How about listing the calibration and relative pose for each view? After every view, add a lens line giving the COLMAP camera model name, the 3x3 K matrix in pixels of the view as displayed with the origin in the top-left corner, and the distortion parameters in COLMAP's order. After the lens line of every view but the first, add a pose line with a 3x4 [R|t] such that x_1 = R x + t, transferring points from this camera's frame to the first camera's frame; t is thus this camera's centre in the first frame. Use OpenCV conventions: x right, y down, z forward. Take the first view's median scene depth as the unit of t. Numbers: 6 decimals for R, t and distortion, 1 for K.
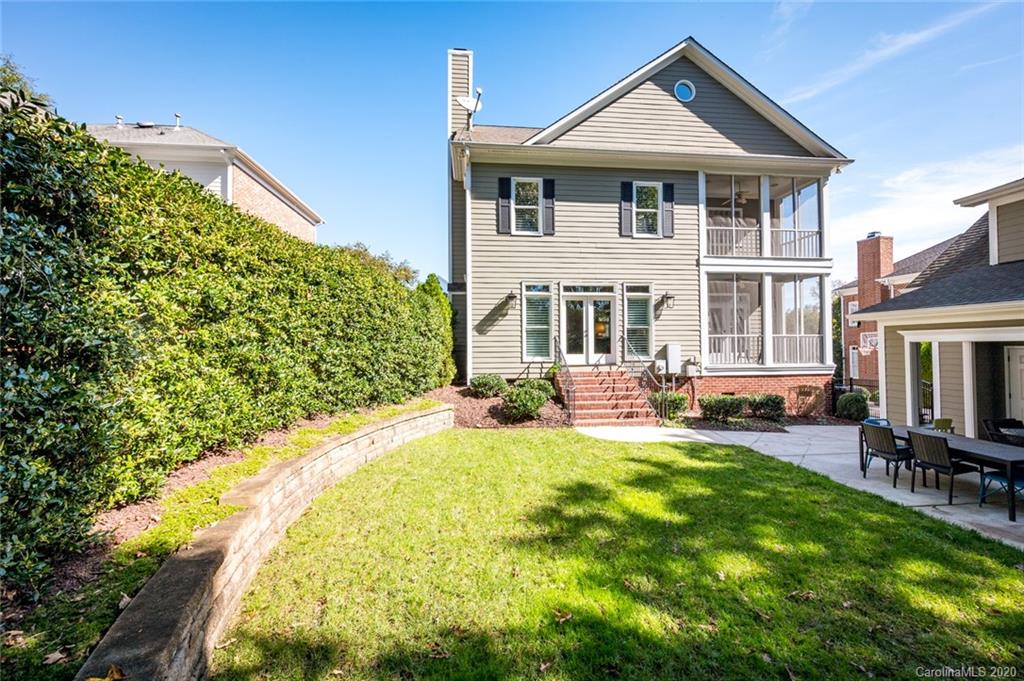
lens RADIAL K [[410.4, 0, 517.2], [0, 410.4, 341.6], [0, 0, 1]] dist [-0.009119, -0.000678]
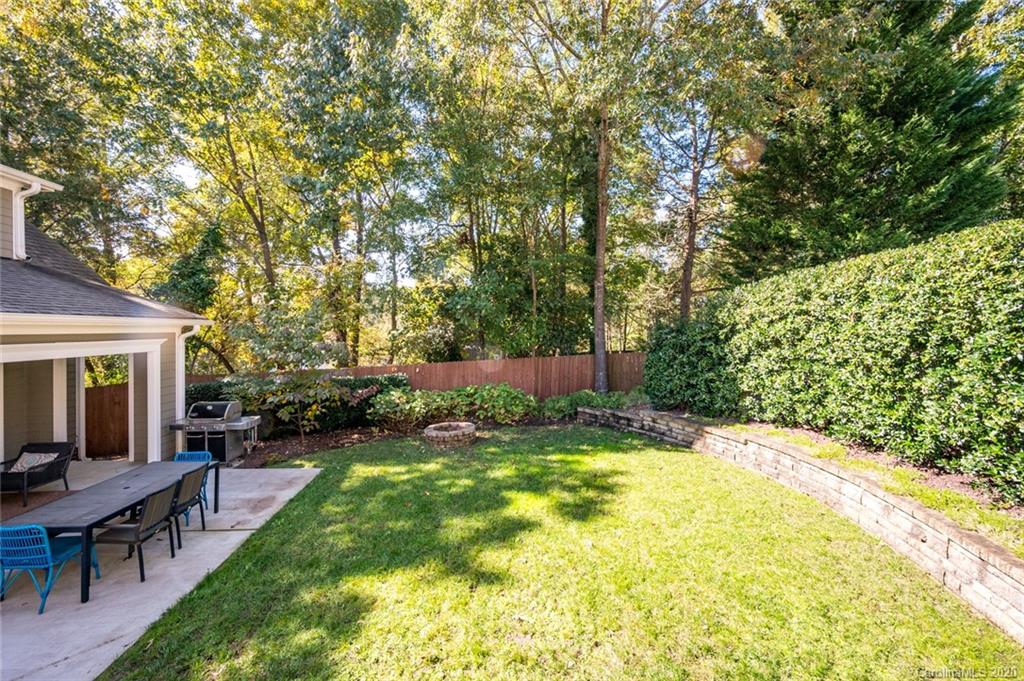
lens RADIAL K [[410.4, 0, 509.0], [0, 410.4, 338.6], [0, 0, 1]] dist [-0.009119, -0.000678]
pose [[-0.999935, -0.006643, 0.009307, 0.170216], [-0.006634, 0.999978, 0.000972, -0.032046], [-0.009313, 0.000910, -0.999956, 1.025252]]
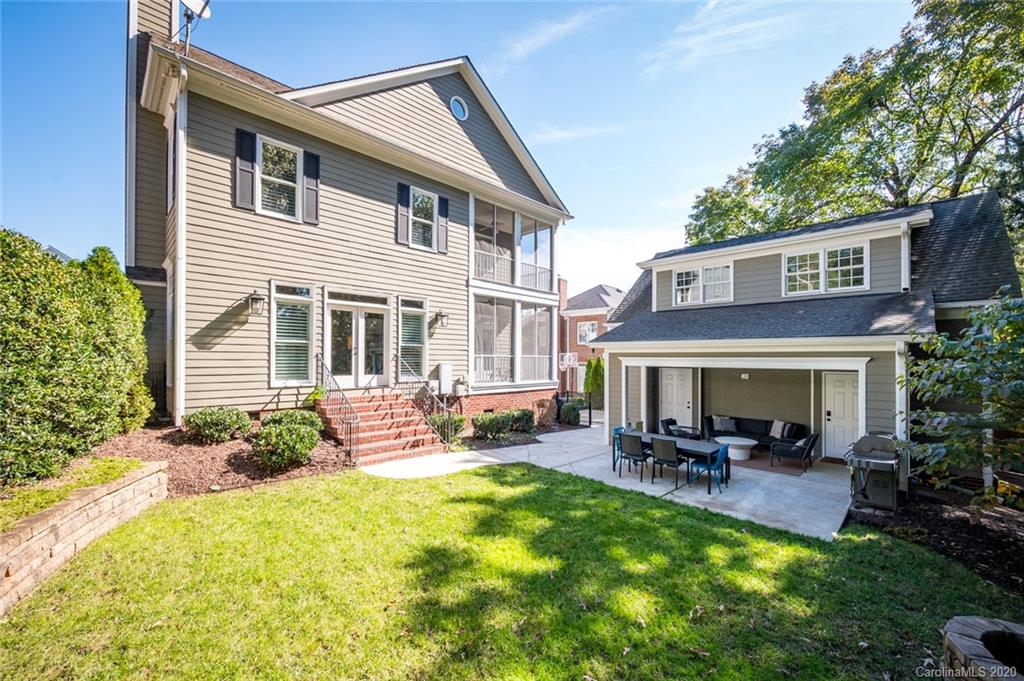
lens RADIAL K [[410.4, 0, 514.9], [0, 410.4, 357.8], [0, 0, 1]] dist [-0.009119, -0.000678]
pose [[0.771380, 0.012114, 0.636259, -0.120829], [-0.022039, 0.999728, 0.007685, -0.020420], [-0.635993, -0.019951, 0.771437, 0.148966]]
